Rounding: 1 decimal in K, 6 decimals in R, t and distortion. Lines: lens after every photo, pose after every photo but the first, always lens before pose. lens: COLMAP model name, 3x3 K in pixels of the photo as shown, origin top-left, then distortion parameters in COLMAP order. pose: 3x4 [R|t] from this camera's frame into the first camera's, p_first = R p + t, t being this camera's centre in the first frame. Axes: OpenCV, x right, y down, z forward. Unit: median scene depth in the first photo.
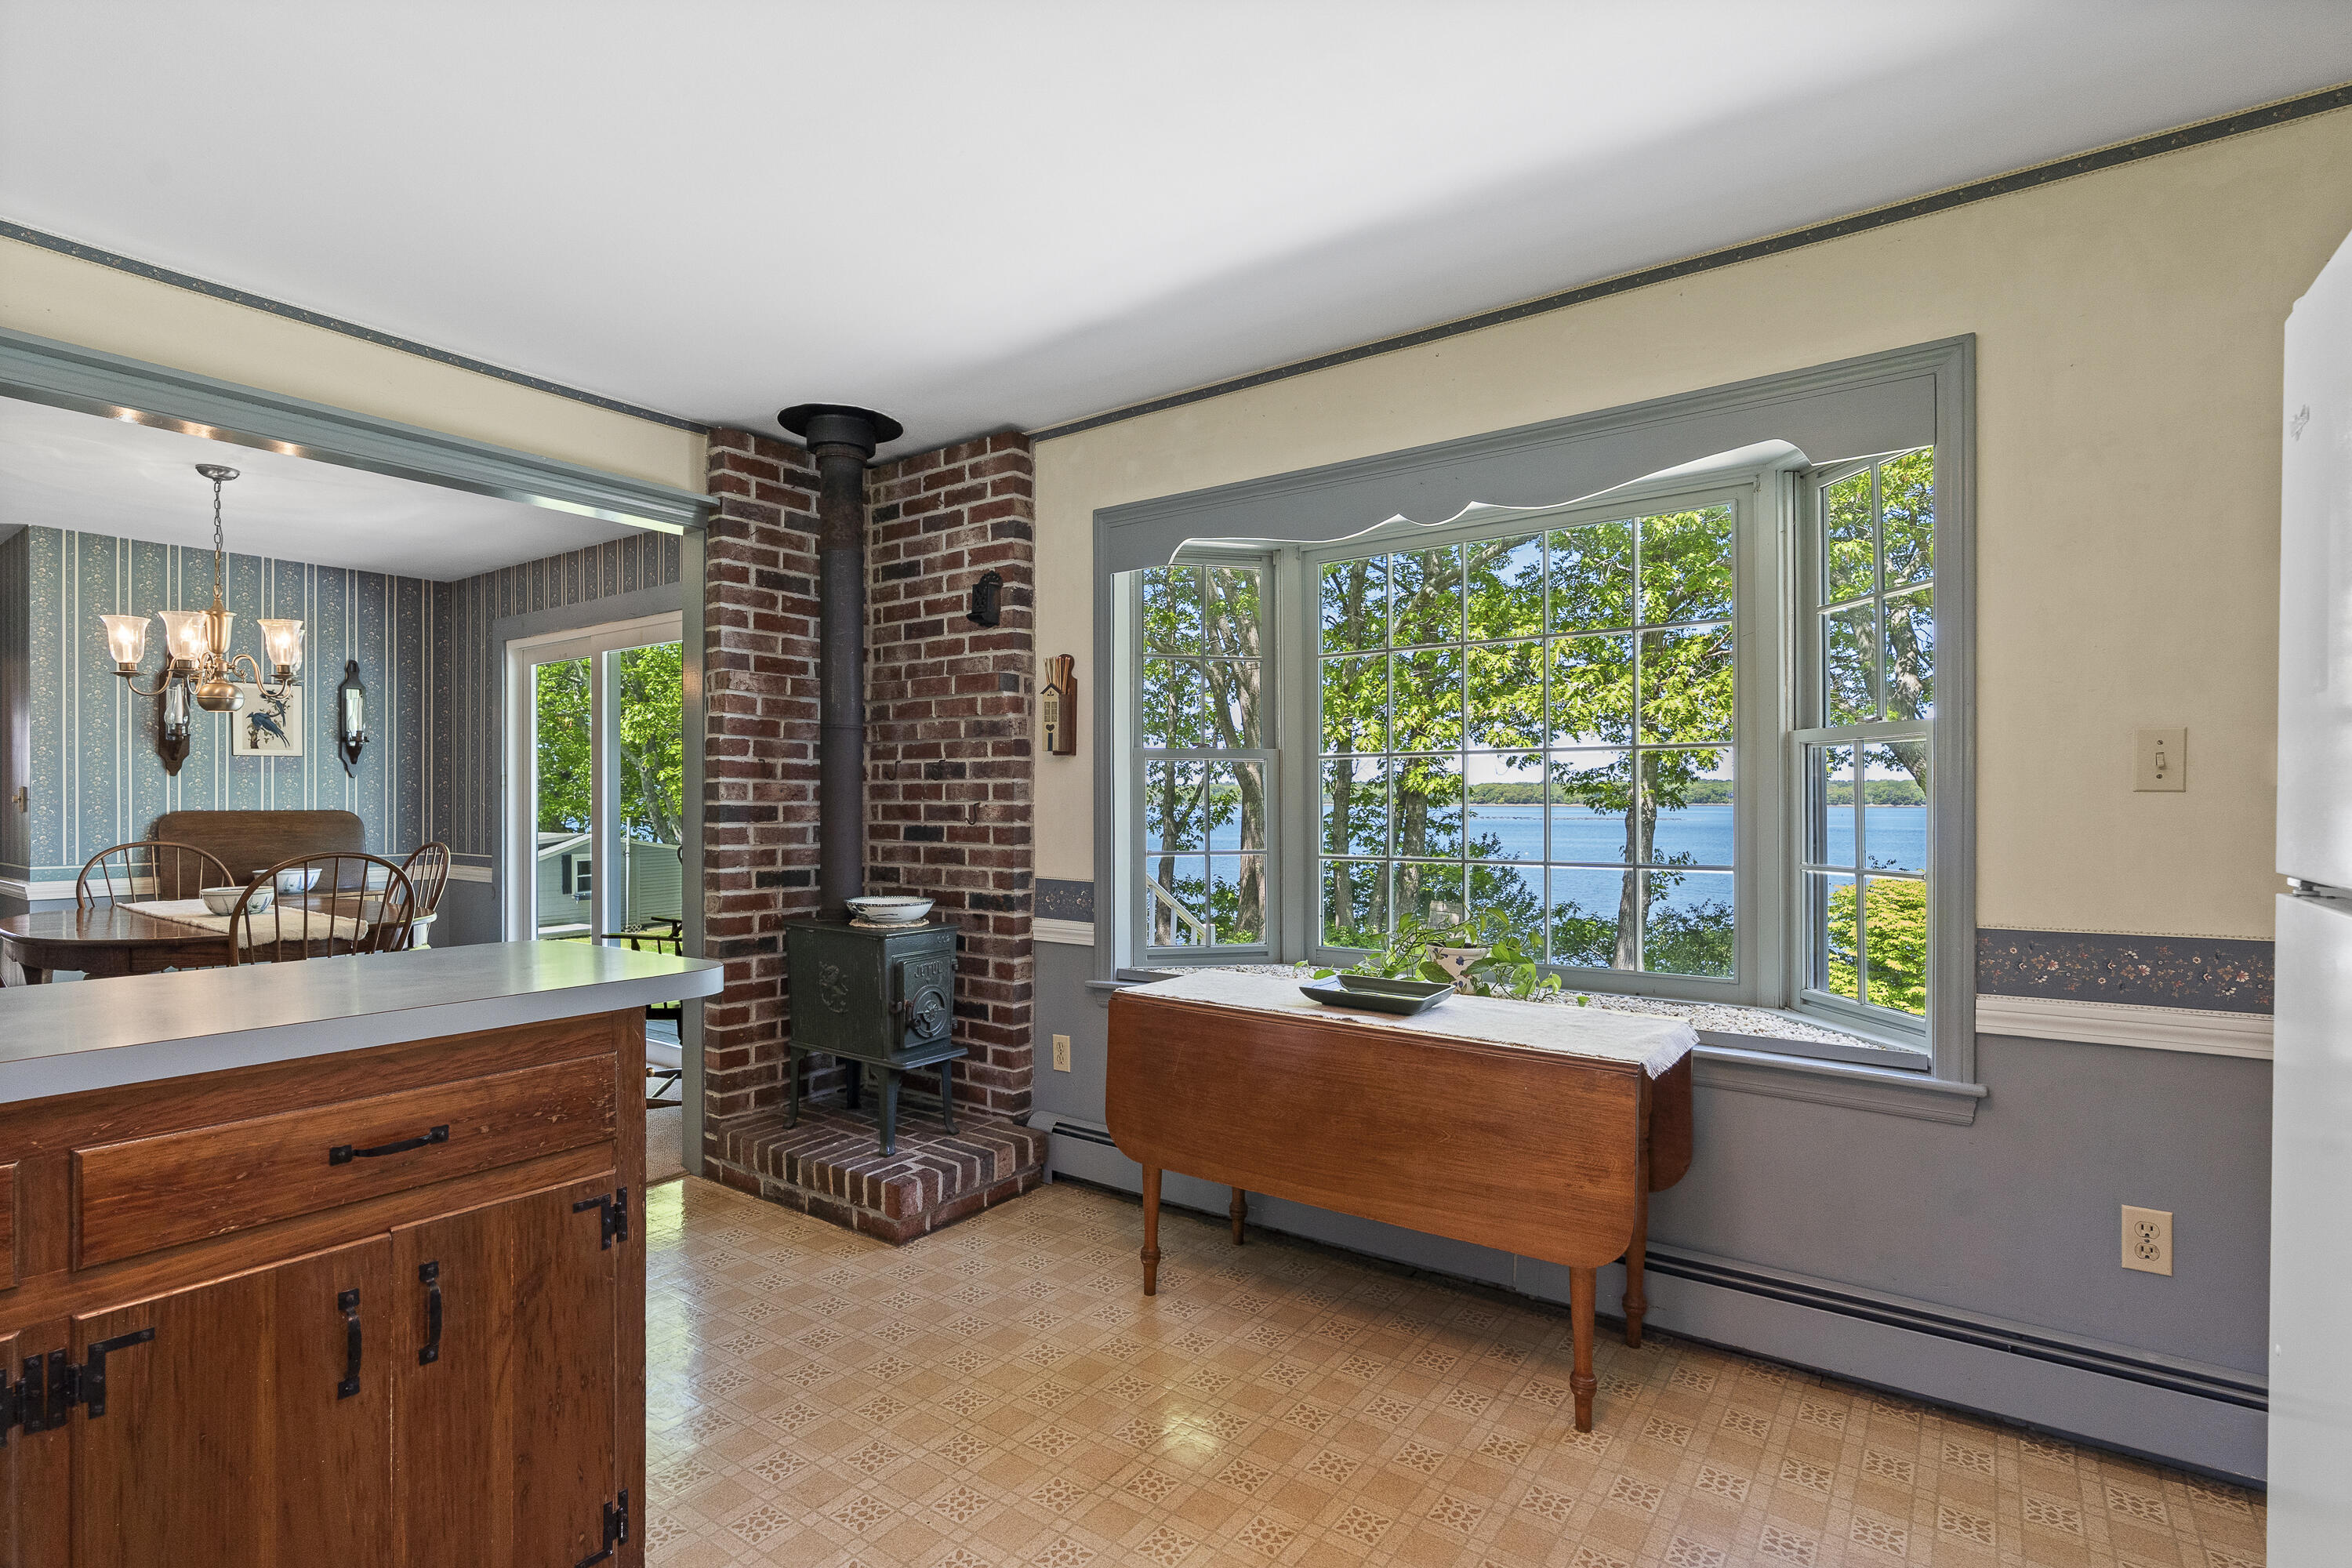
lens RADIAL K [[1105.3, 0, 1188.3], [0, 1105.3, 801.7], [0, 0, 1]] dist [-0.002177, 0.002156]
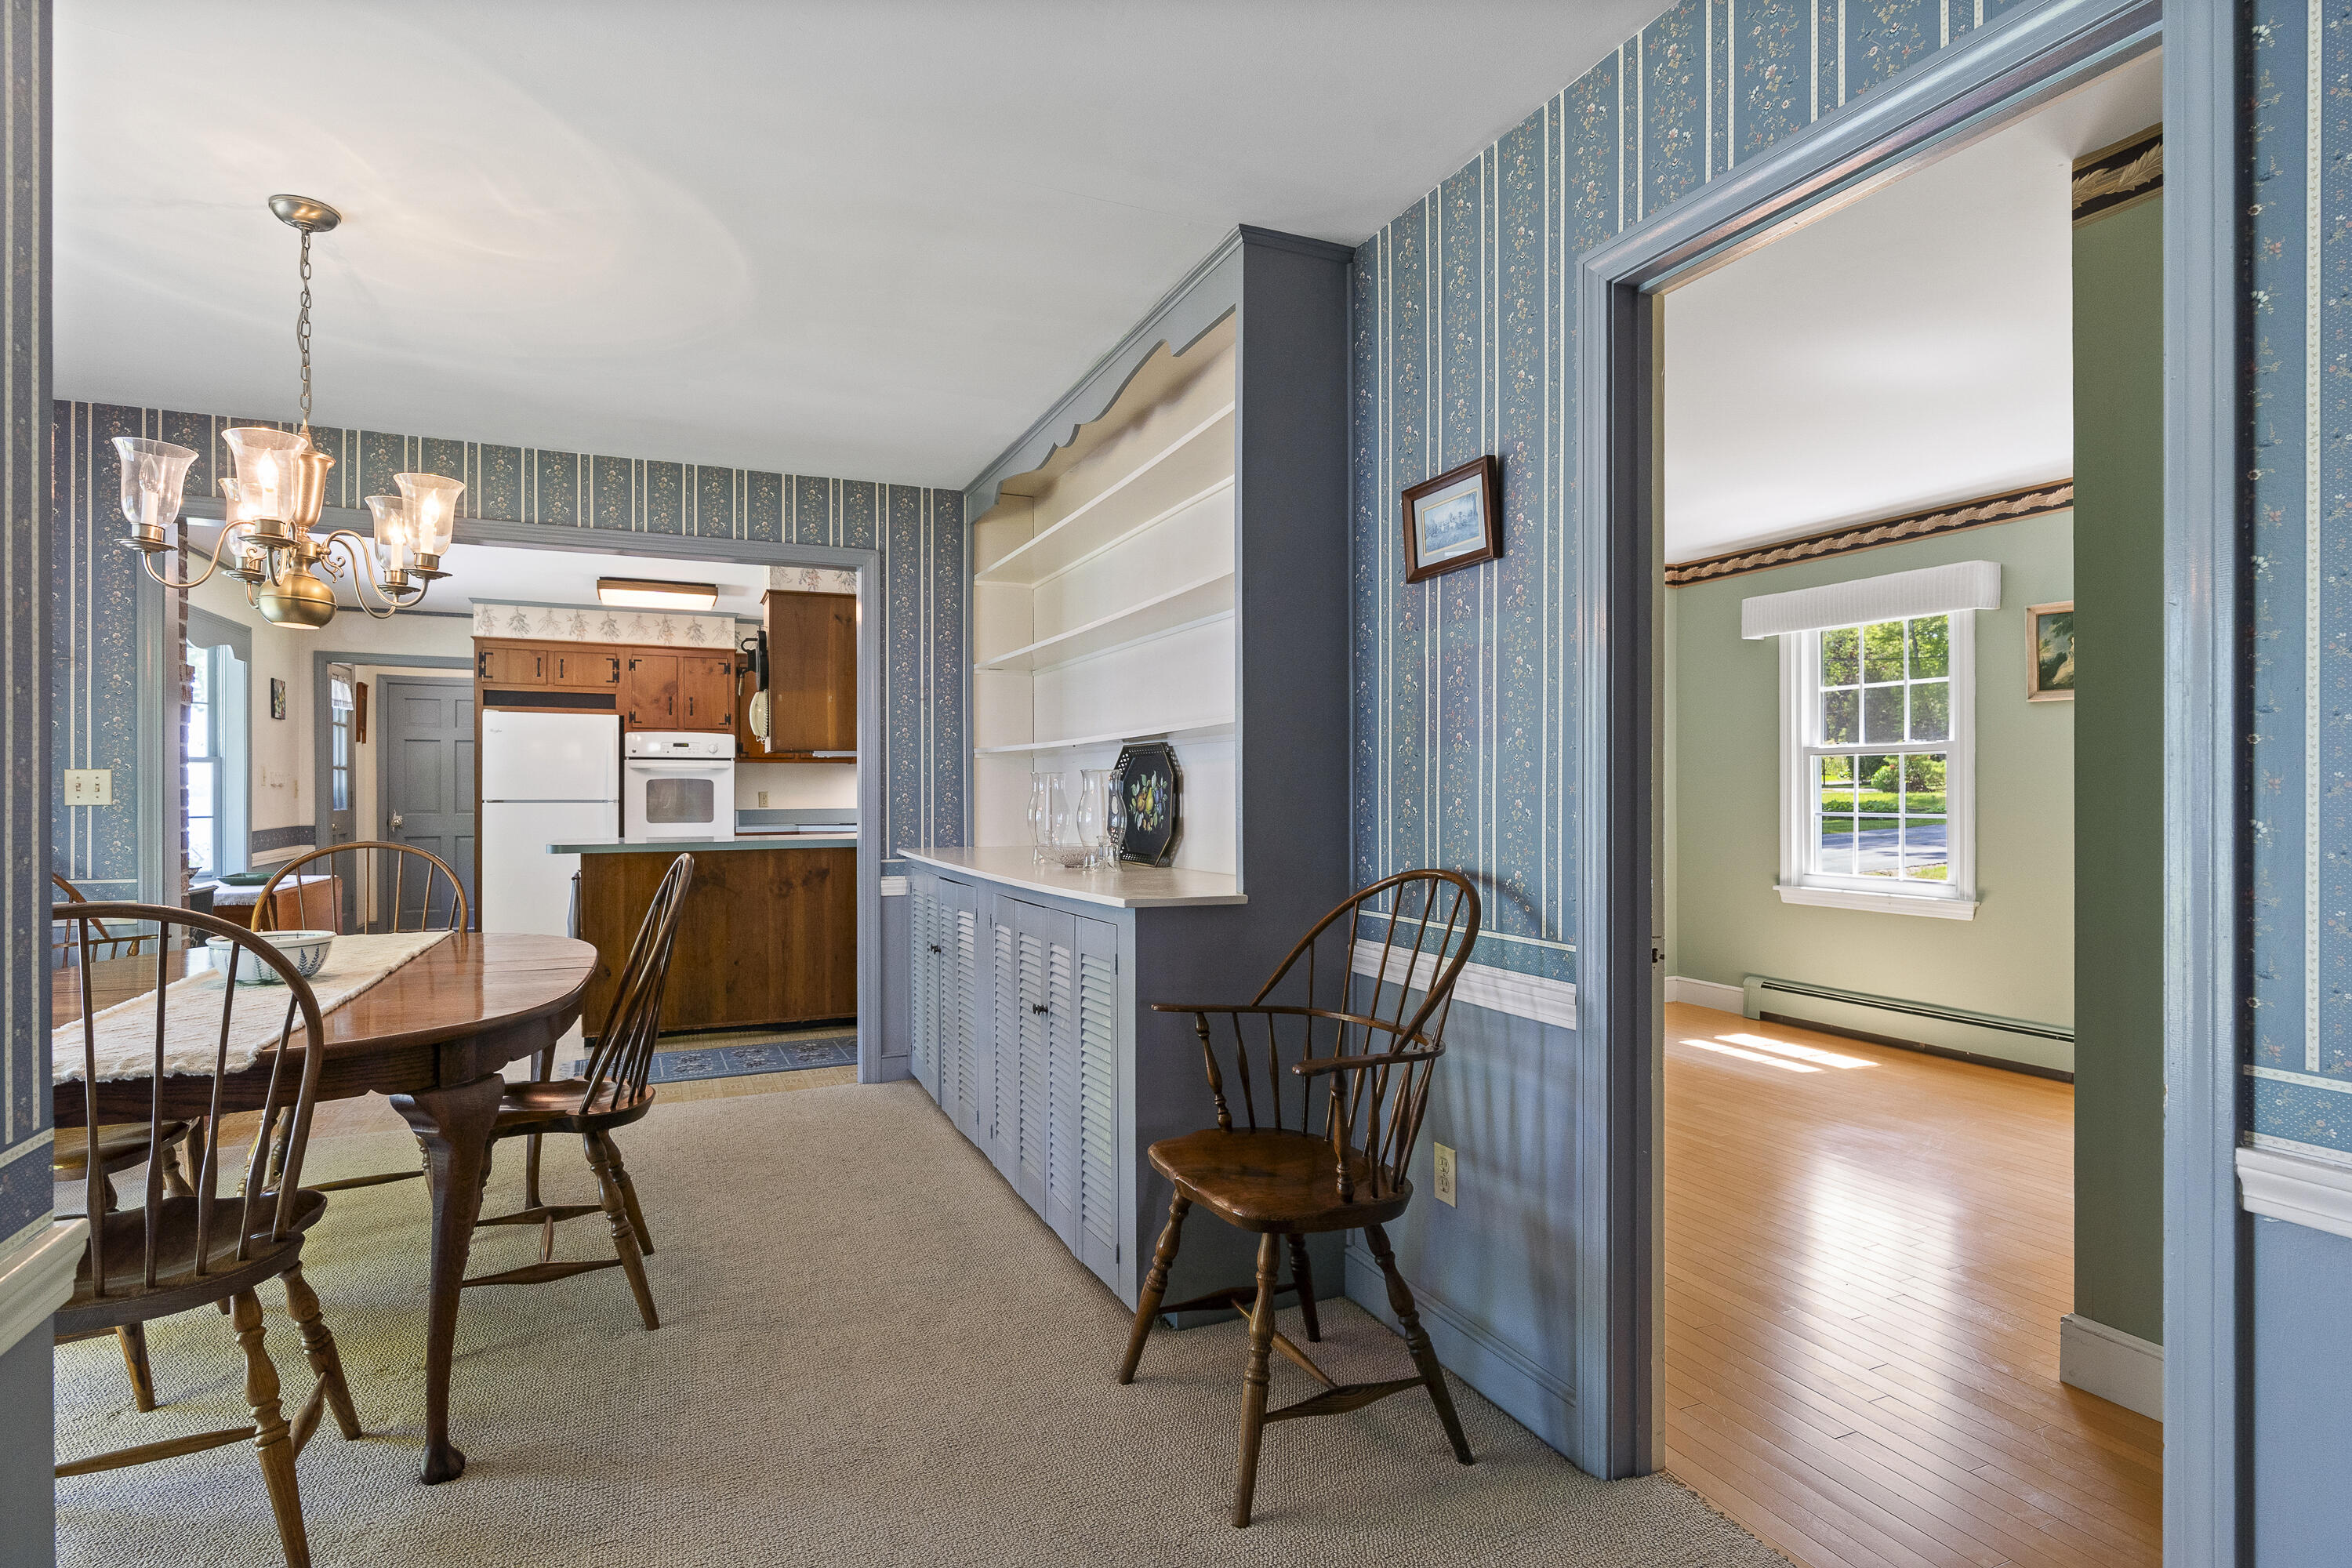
lens RADIAL K [[1157.0, 0, 1163.5], [0, 1157.0, 789.9], [0, 0, 1]] dist [-0.005997, -0.000714]
pose [[-0.858395, 0.000665, 0.512989, -1.773982], [0.000592, 1.000000, -0.000305, 0.003948], [-0.512989, 0.000042, -0.858395, 1.447786]]
